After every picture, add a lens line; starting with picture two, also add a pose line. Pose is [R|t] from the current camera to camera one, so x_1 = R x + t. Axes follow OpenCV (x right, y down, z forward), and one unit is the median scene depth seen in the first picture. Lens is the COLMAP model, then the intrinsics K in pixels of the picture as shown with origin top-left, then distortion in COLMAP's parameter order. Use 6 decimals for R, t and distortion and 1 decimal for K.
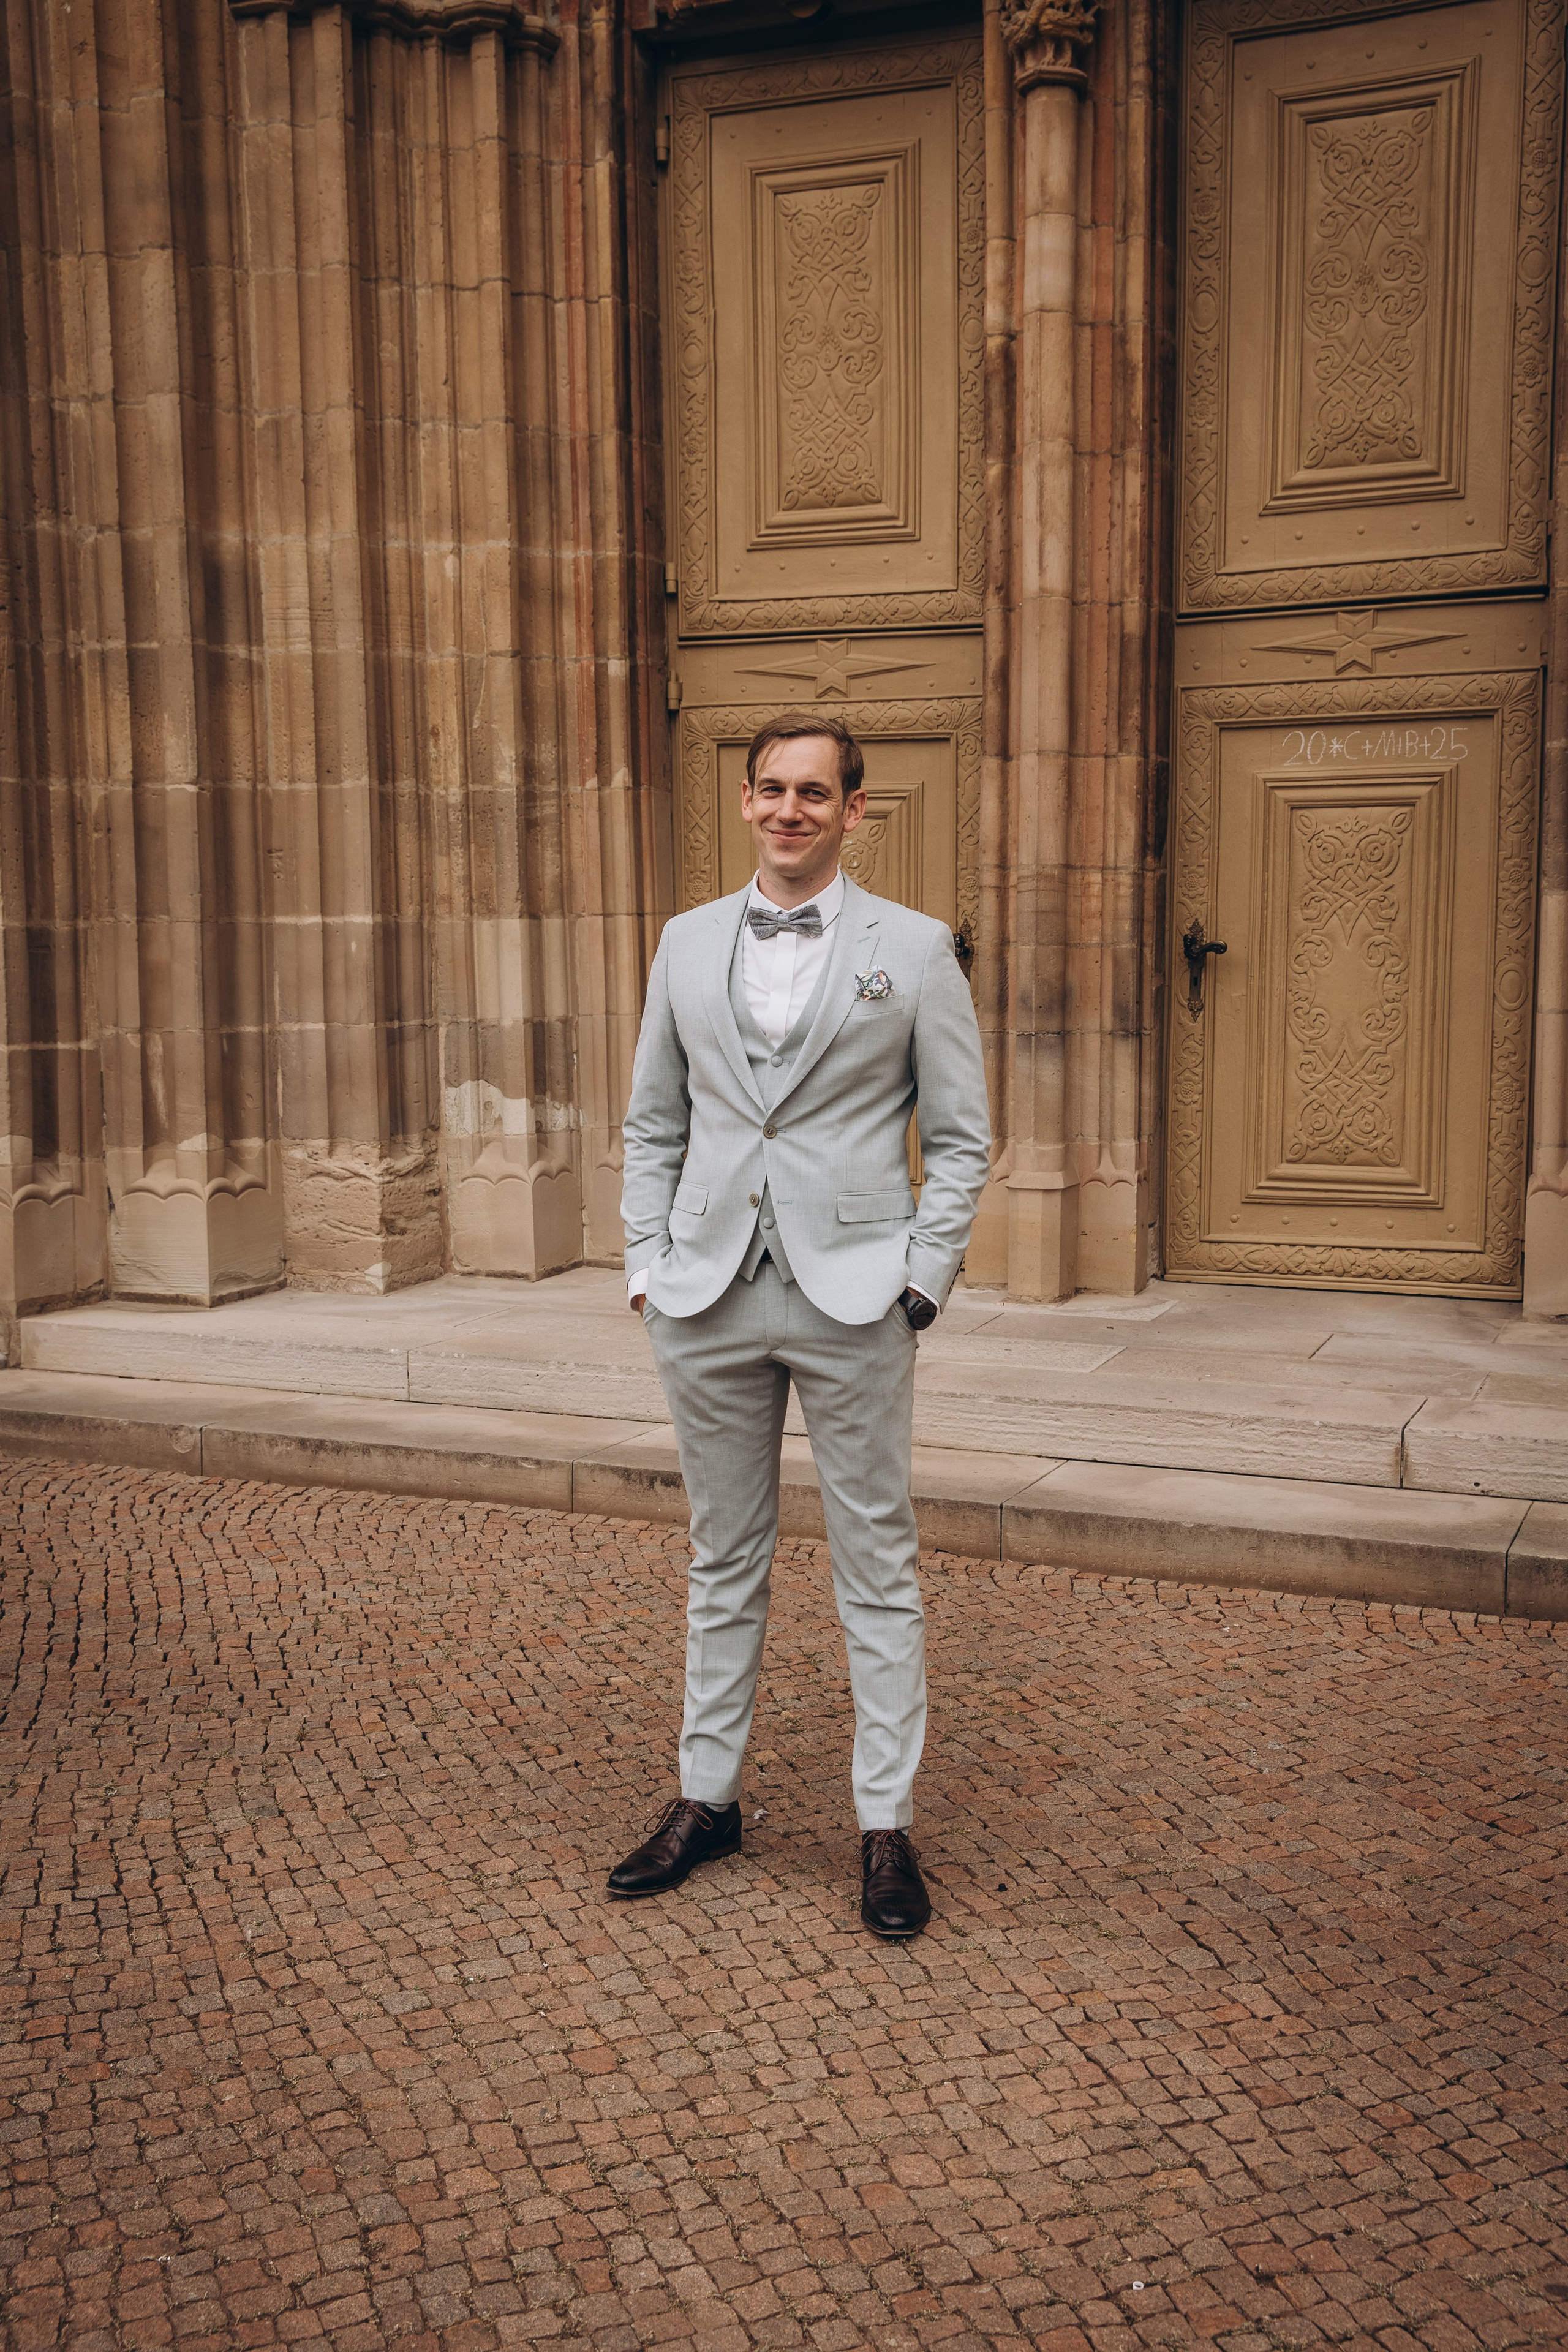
lens RADIAL K [[2374.7, 0, 772.7], [0, 2374.7, 1177.1], [0, 0, 1]] dist [0.020058, 0.001950]
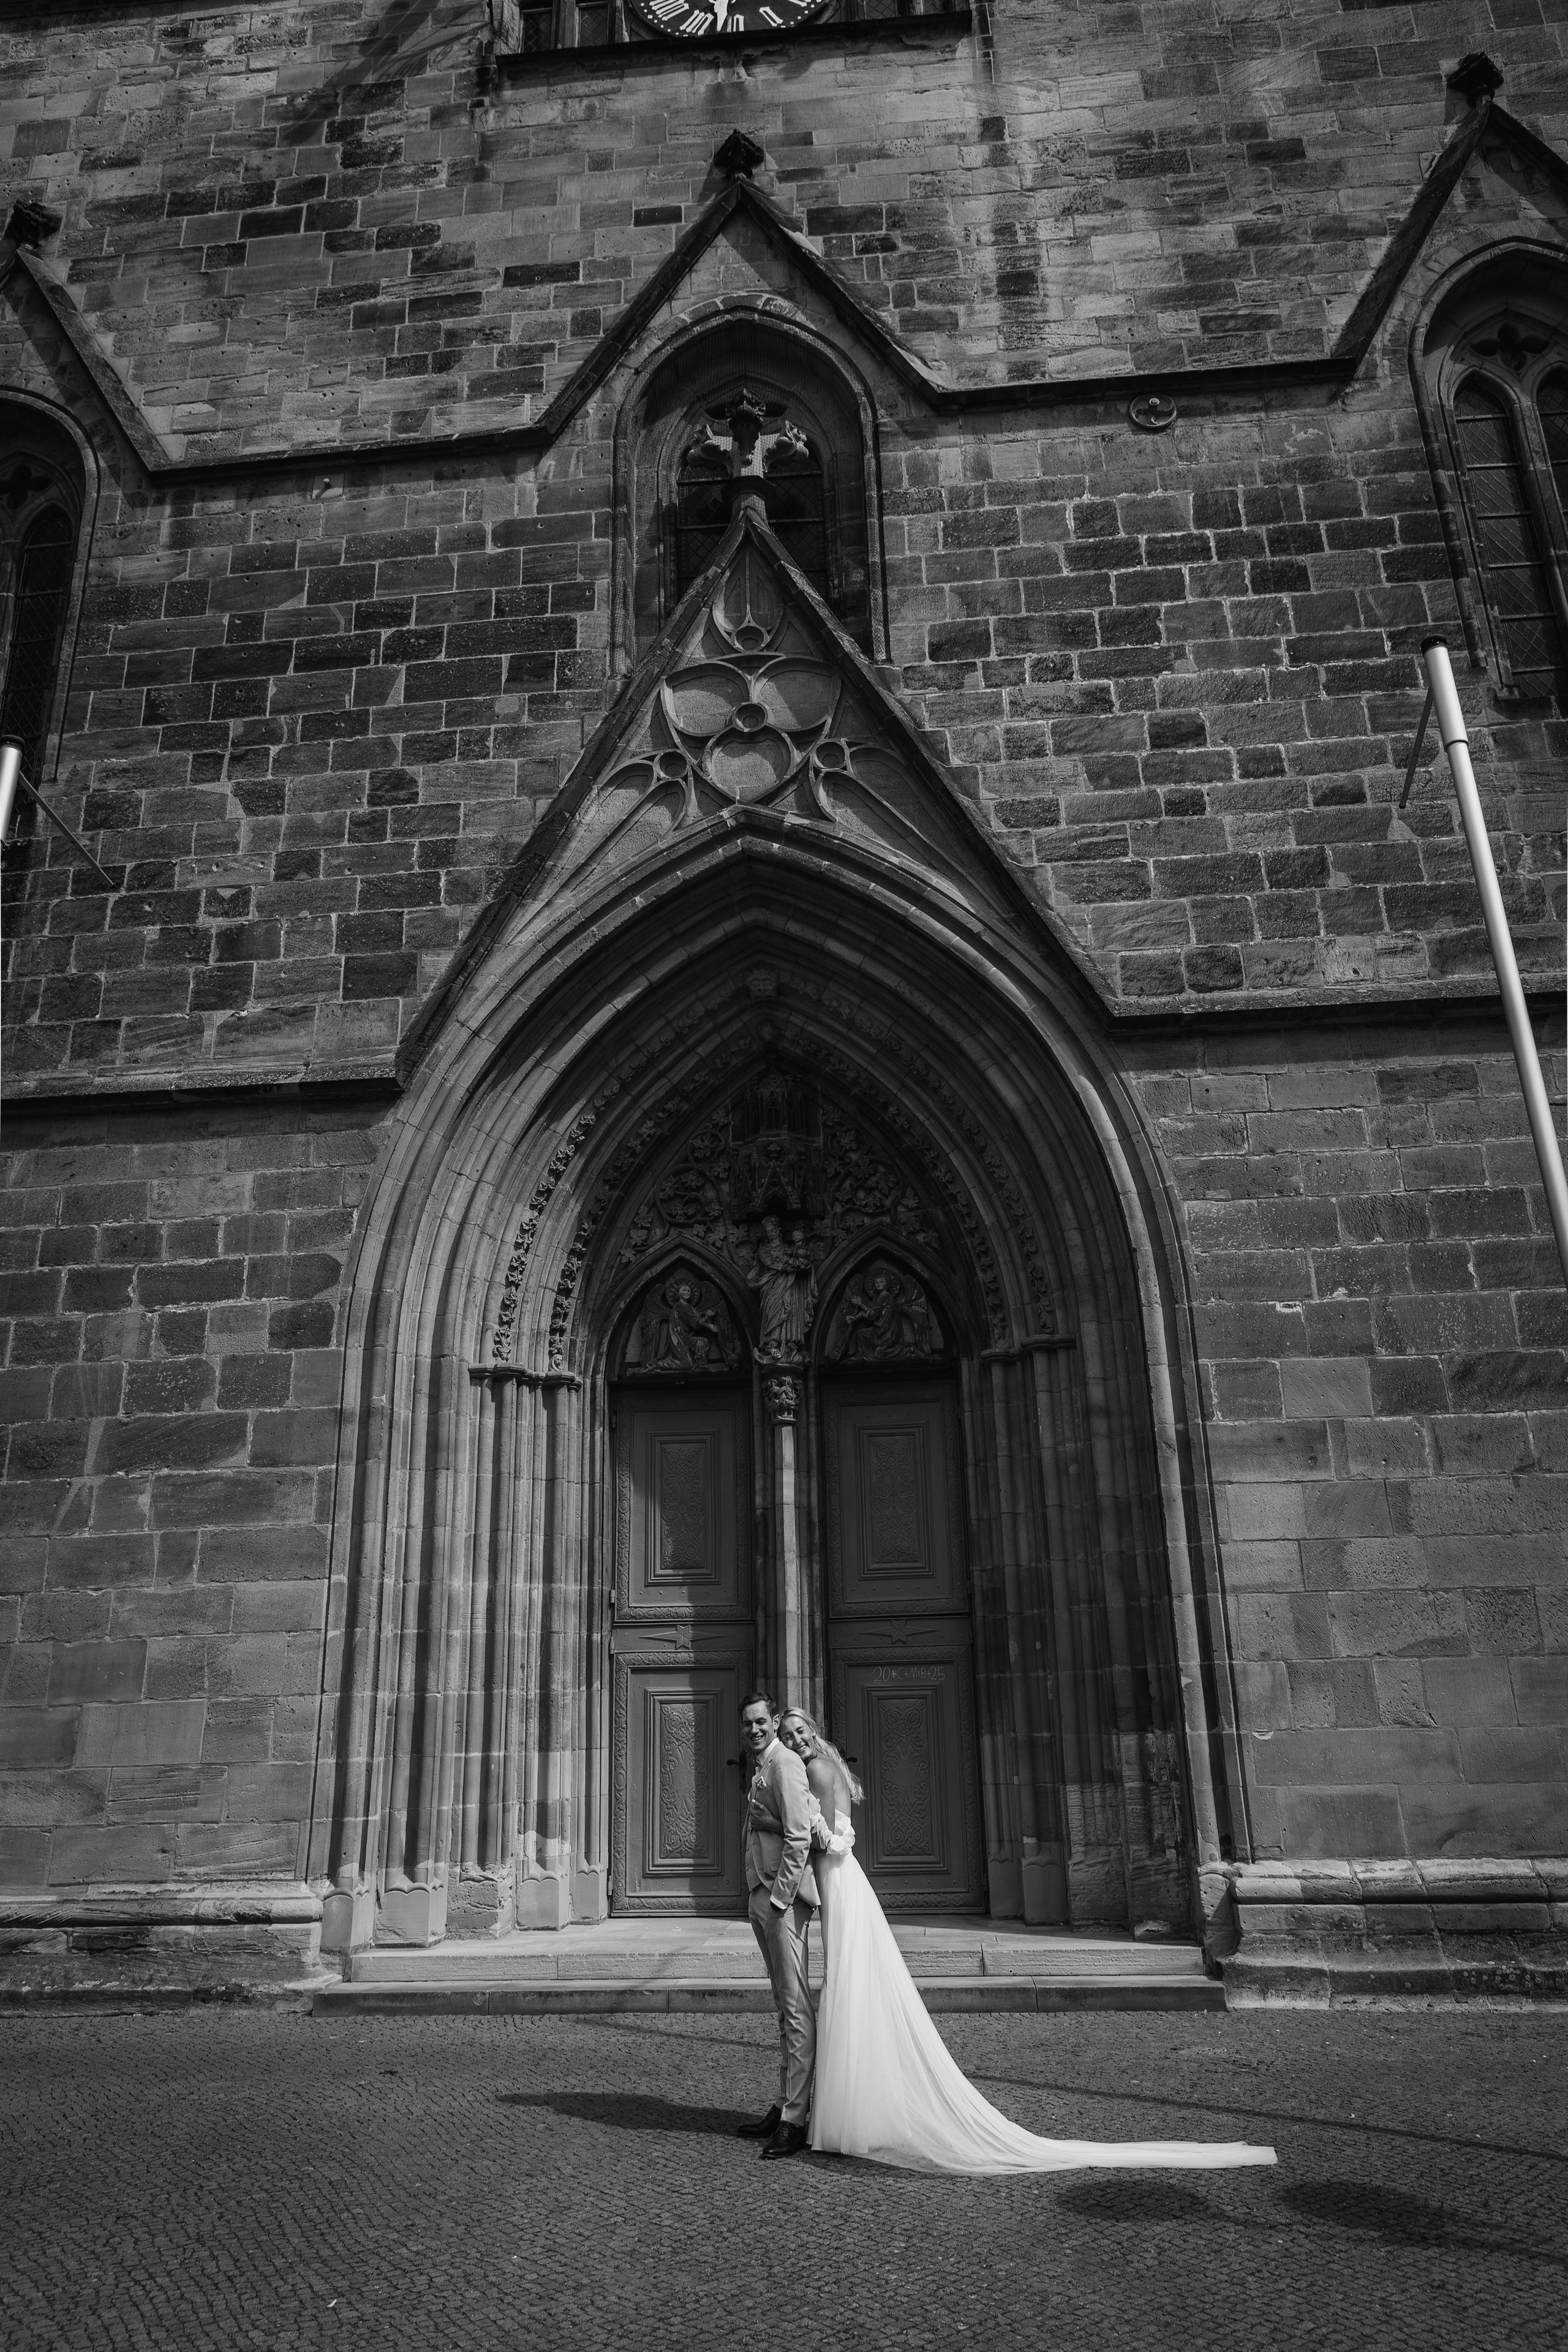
lens RADIAL K [[1574.3, 0, 786.3], [0, 1574.3, 1147.0], [0, 0, 1]] dist [0.019975, -0.006256]
pose [[0.951083, 0.094854, 0.294013, -0.425550], [0.047049, 0.896125, -0.441302, 0.053560], [-0.305332, 0.433547, 0.847826, -0.644080]]
